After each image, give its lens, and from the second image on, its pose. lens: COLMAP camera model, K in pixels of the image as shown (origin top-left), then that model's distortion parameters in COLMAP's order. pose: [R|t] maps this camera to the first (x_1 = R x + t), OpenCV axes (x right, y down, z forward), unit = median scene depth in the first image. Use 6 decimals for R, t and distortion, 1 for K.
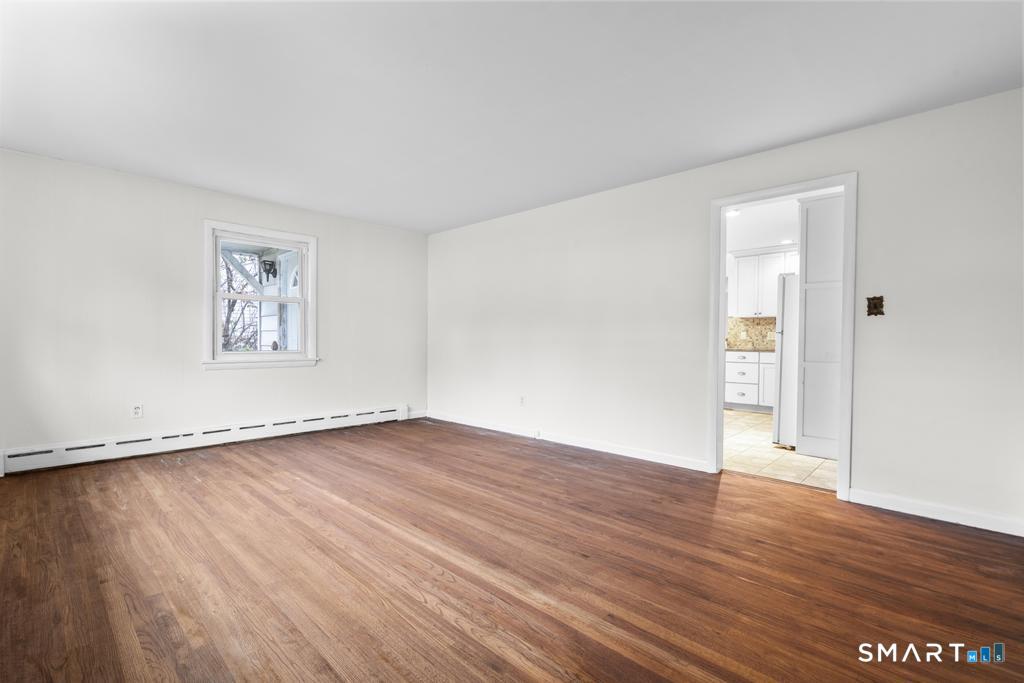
lens RADIAL K [[458.4, 0, 509.0], [0, 458.4, 347.5], [0, 0, 1]] dist [-0.009908, 0.005786]
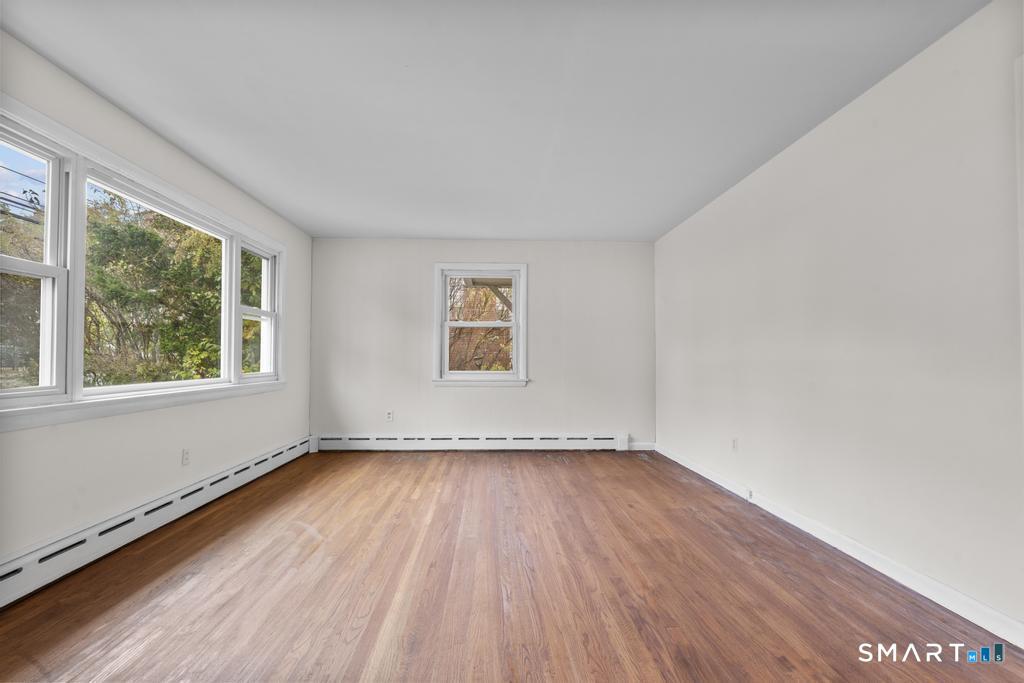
lens RADIAL K [[458.4, 0, 509.0], [0, 458.4, 347.5], [0, 0, 1]] dist [-0.009908, 0.005786]
pose [[0.717115, -0.026019, -0.696469, 0.398528], [-0.007850, 0.998938, -0.045402, -0.000587], [0.696911, 0.038026, 0.716149, 0.328409]]
